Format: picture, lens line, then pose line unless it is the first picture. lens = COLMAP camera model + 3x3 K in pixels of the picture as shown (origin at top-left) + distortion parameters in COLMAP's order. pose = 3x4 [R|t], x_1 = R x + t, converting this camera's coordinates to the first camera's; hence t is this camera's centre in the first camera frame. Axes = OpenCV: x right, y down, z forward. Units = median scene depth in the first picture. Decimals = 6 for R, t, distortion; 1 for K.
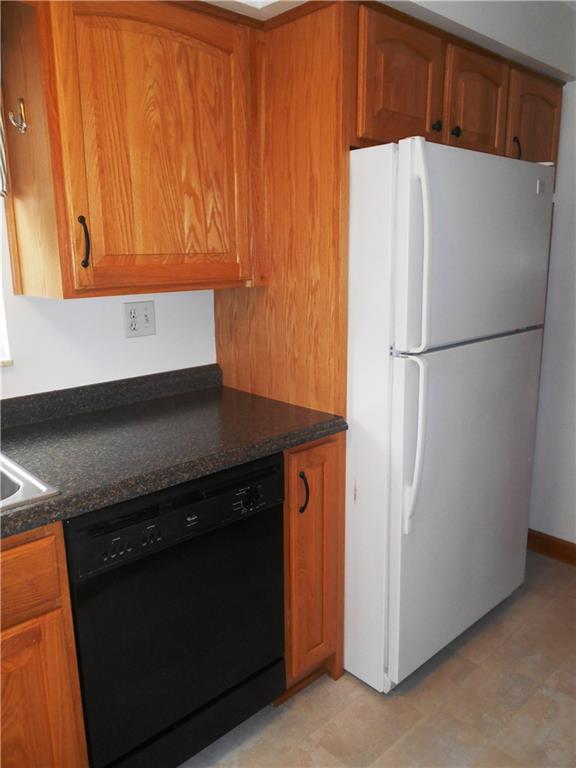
lens RADIAL K [[600.7, 0, 287.3], [0, 600.7, 382.4], [0, 0, 1]] dist [-0.009312, -0.008848]
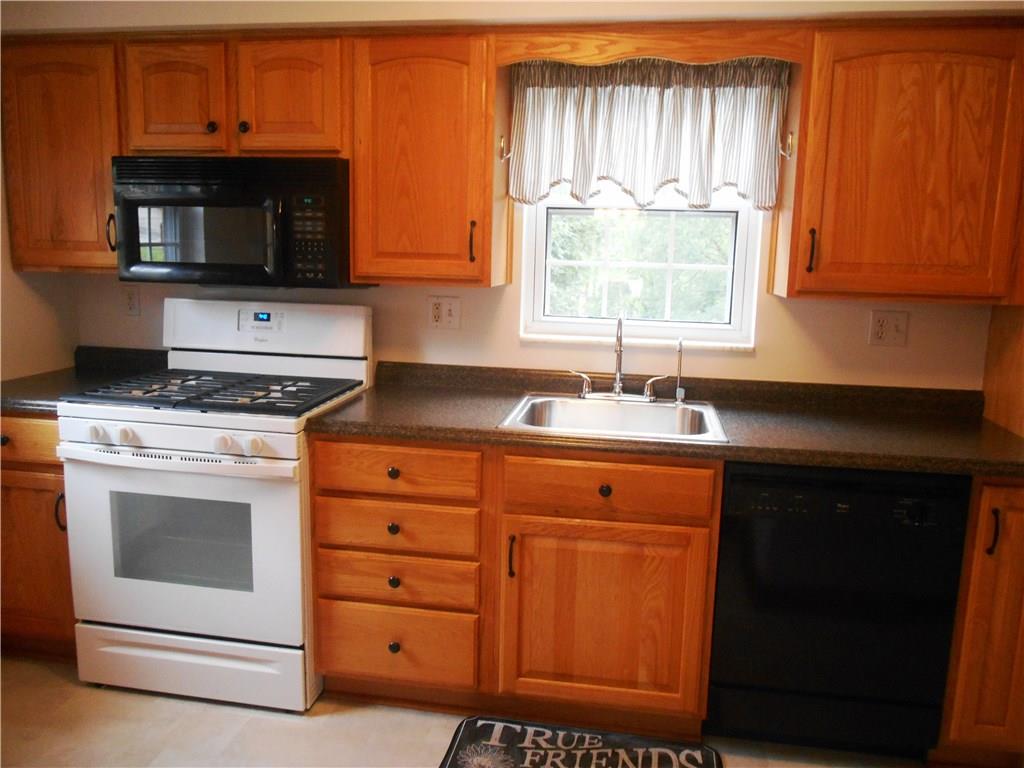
lens RADIAL K [[800.9, 0, 510.3], [0, 800.9, 379.6], [0, 0, 1]] dist [-0.009312, -0.008848]
pose [[0.599030, 0.154668, -0.785647, 0.500623], [-0.200982, 0.978800, 0.039451, 0.059161], [0.775093, 0.134268, 0.617416, -0.331201]]
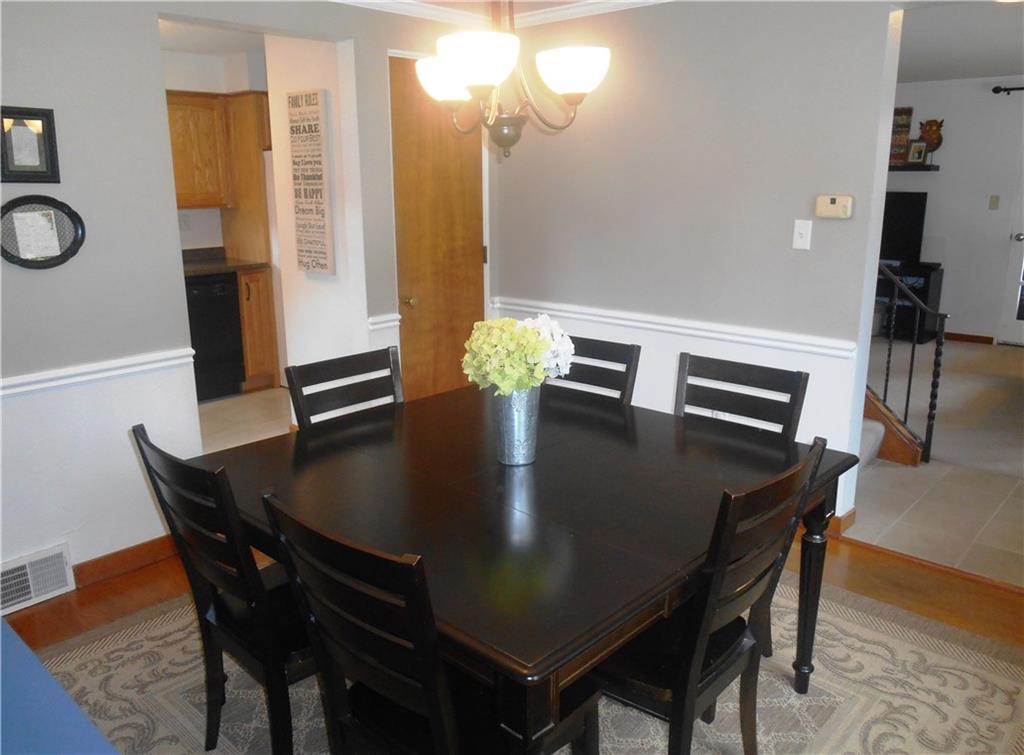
lens RADIAL K [[800.9, 0, 510.1], [0, 800.9, 376.6], [0, 0, 1]] dist [-0.009312, -0.008848]
pose [[0.997425, -0.009954, 0.071019, 0.866820], [0.008278, 0.999681, 0.023853, 0.465590], [-0.071234, -0.023204, 0.997190, -2.354804]]
